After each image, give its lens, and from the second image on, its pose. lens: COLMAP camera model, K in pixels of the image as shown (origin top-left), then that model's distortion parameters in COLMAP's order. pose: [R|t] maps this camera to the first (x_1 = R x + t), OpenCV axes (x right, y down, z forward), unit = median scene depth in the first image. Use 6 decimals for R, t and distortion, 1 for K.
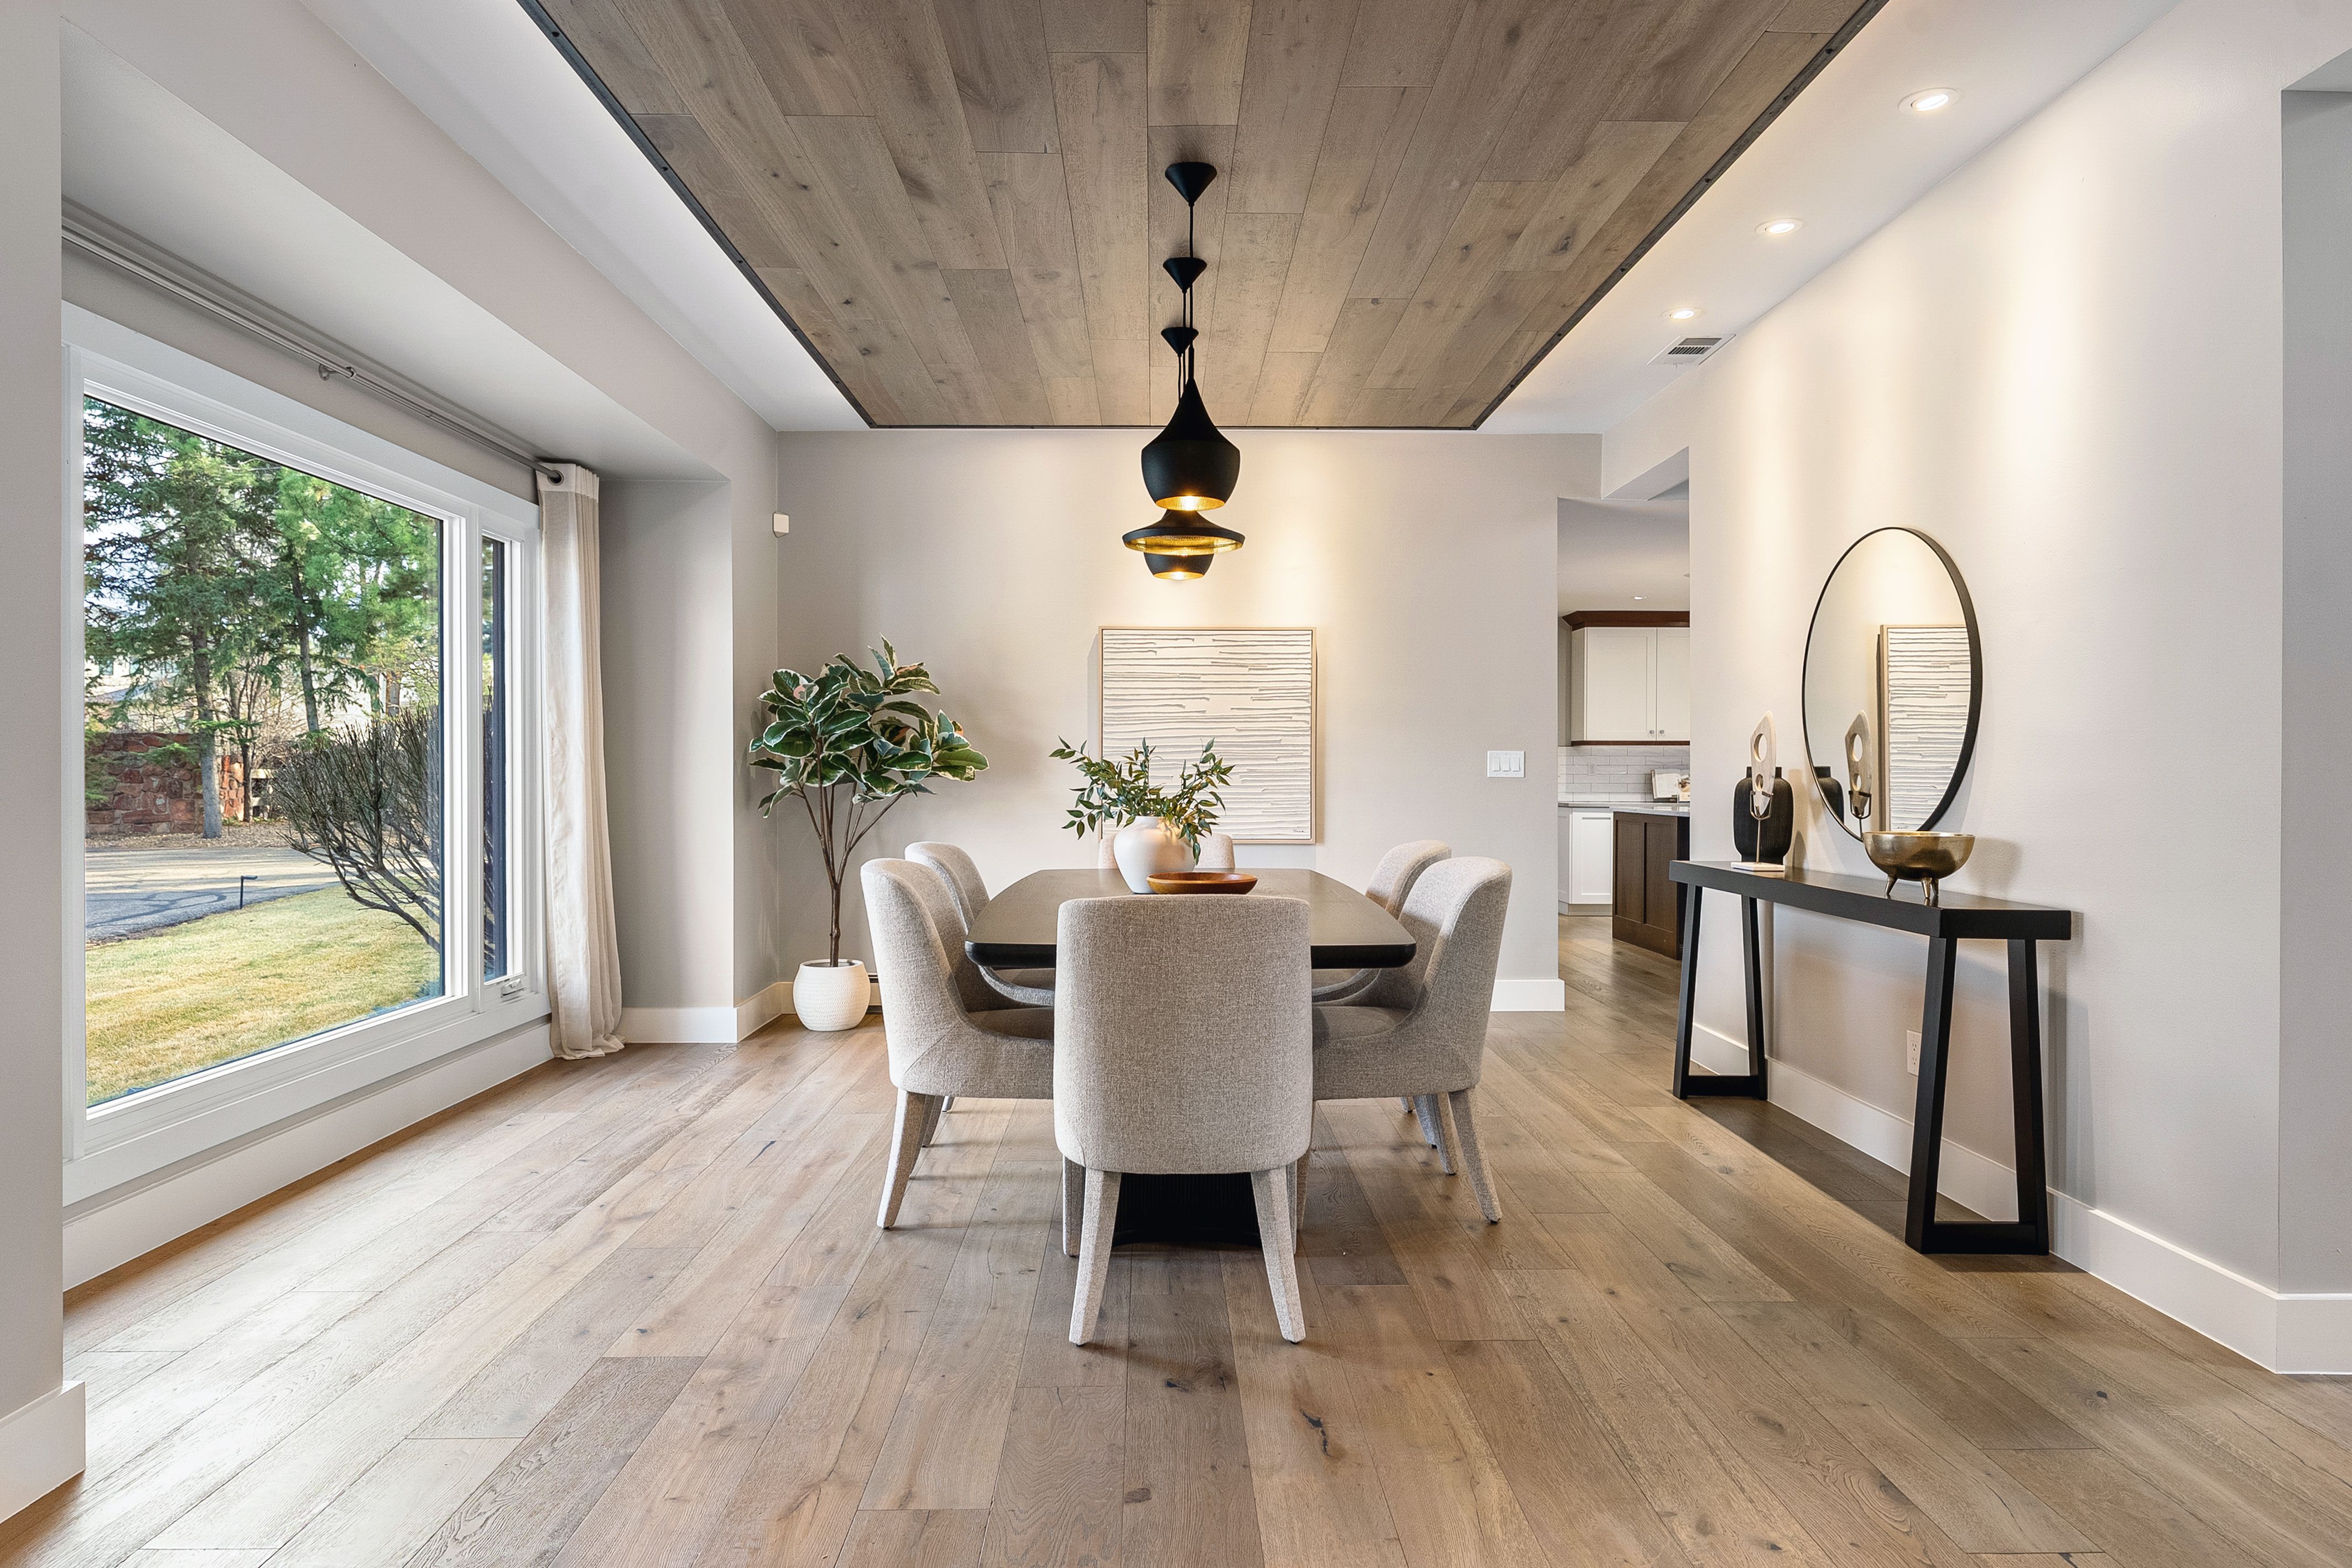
lens RADIAL K [[1379.1, 0, 1176.9], [0, 1379.1, 784.8], [0, 0, 1]] dist [0.004236, -0.000457]
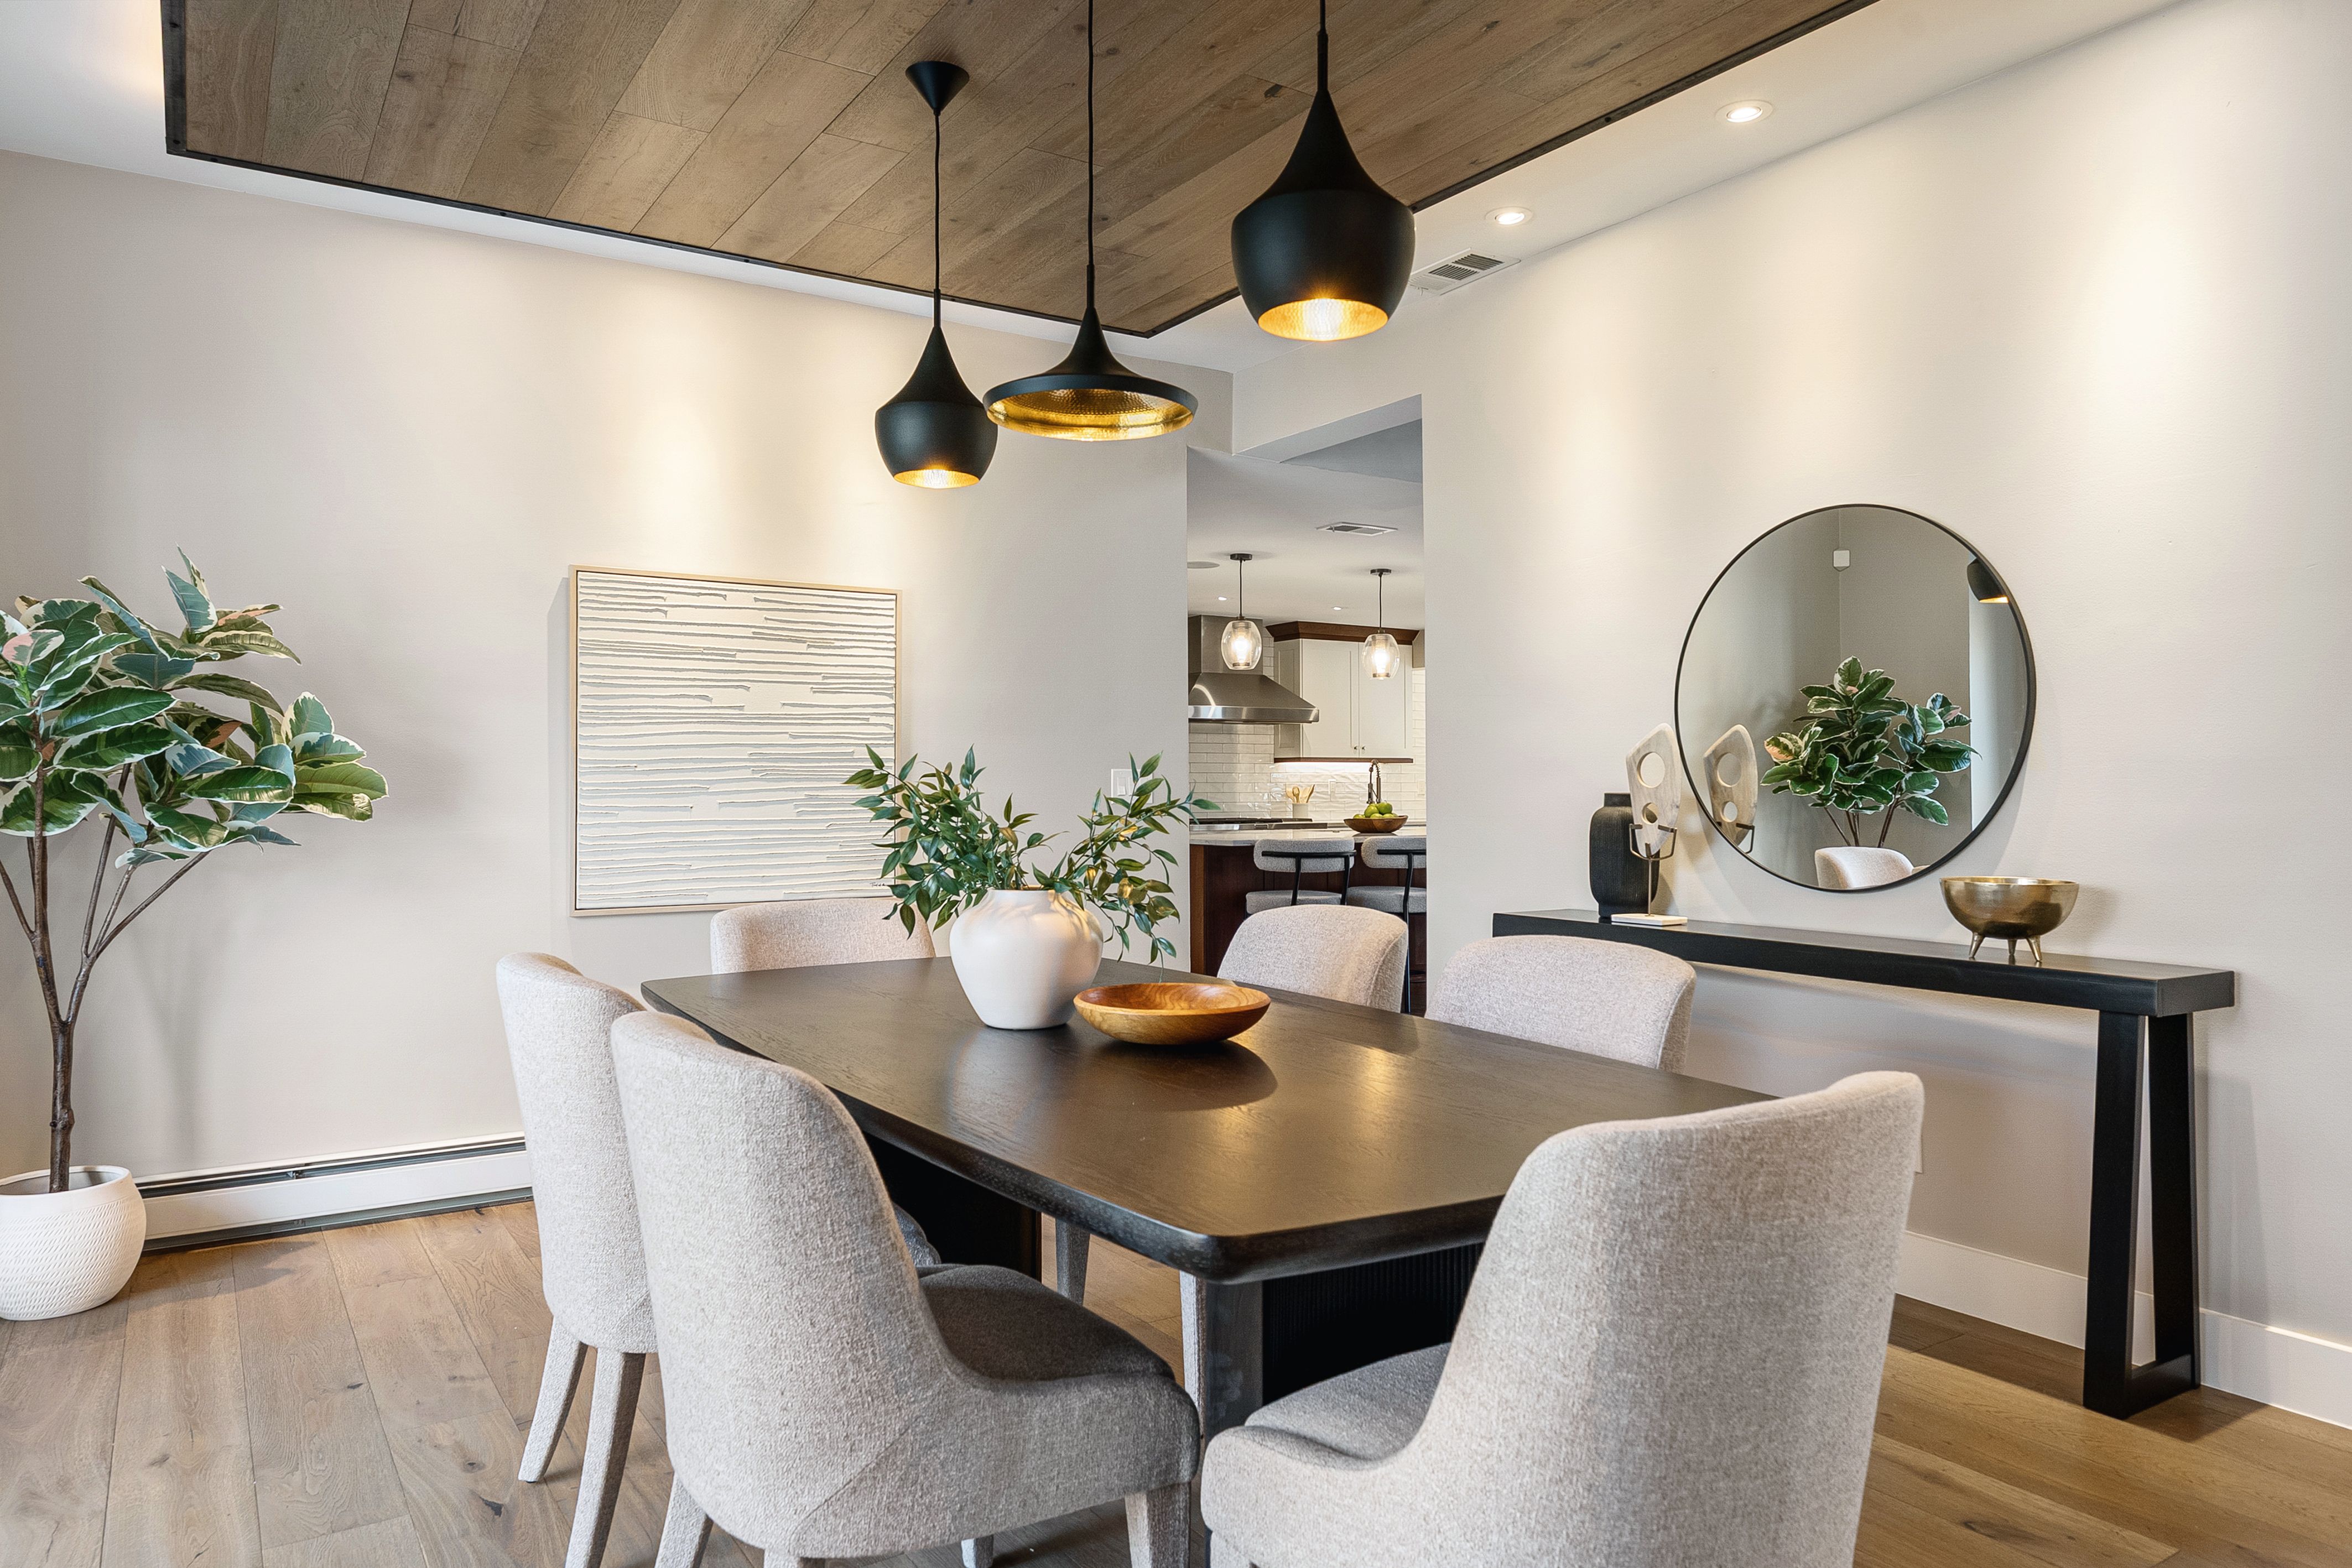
lens RADIAL K [[1500.4, 0, 1175.7], [0, 1500.4, 772.8], [0, 0, 1]] dist [0.007030, -0.001756]
pose [[0.841483, 0.001476, 0.540281, -0.206808], [0.007715, 0.999861, -0.014749, -0.010570], [-0.540228, 0.016579, 0.841355, 0.311674]]
